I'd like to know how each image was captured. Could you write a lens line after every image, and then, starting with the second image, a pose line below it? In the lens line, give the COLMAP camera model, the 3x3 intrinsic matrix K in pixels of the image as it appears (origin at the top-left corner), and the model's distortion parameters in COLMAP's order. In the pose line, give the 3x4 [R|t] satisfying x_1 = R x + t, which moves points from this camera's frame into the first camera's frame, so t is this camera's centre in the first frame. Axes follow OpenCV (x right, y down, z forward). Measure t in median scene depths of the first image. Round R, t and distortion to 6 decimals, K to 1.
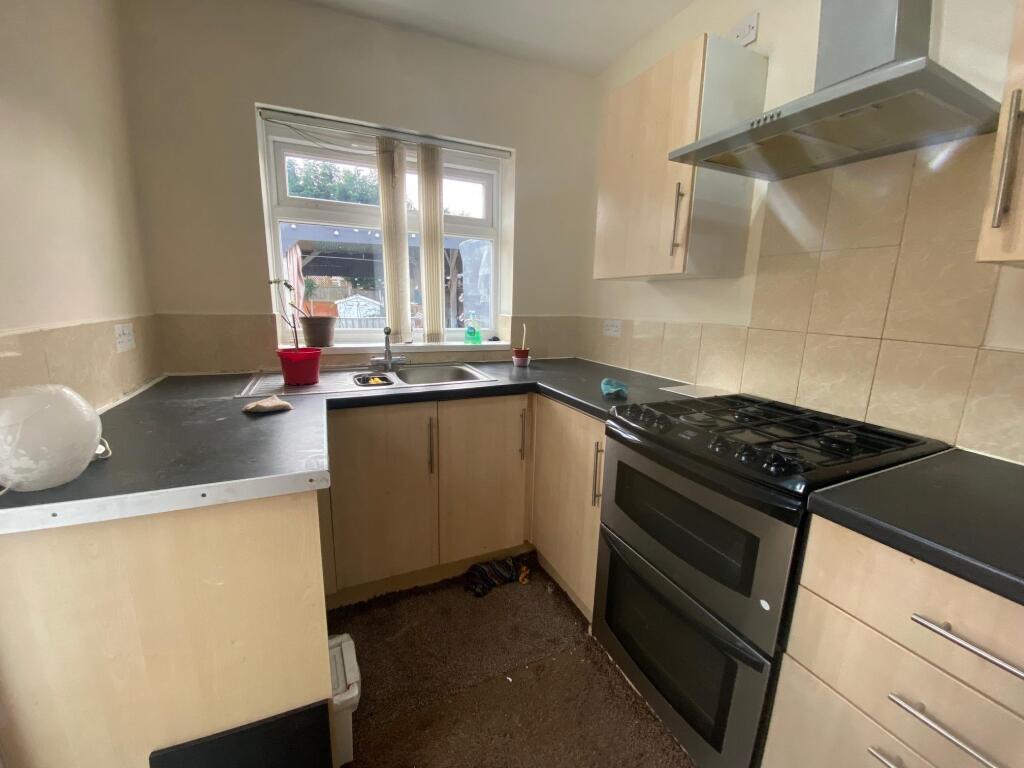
lens RADIAL K [[410.9, 0, 509.7], [0, 410.9, 384.7], [0, 0, 1]] dist [0.002055, -0.011781]
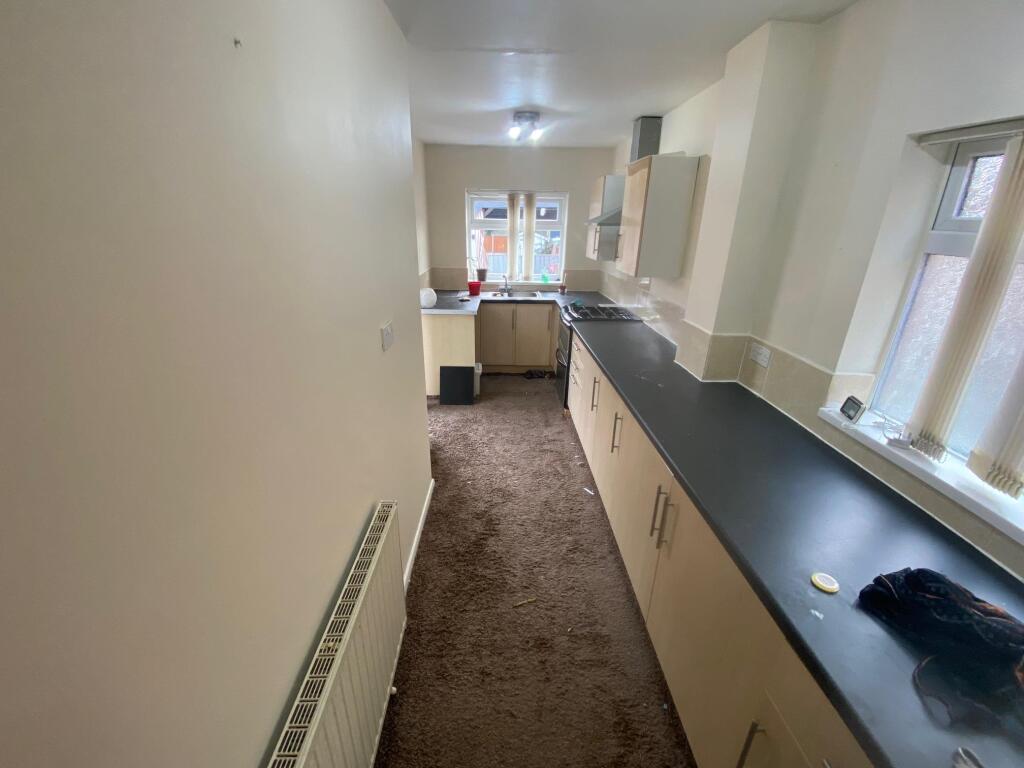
lens RADIAL K [[410.9, 0, 509.7], [0, 410.9, 384.7], [0, 0, 1]] dist [0.002055, -0.011781]
pose [[0.917164, 0.140570, -0.372895, 0.809780], [-0.074594, 0.979740, 0.185864, 0.057753], [0.391467, -0.142652, 0.909068, -1.479627]]
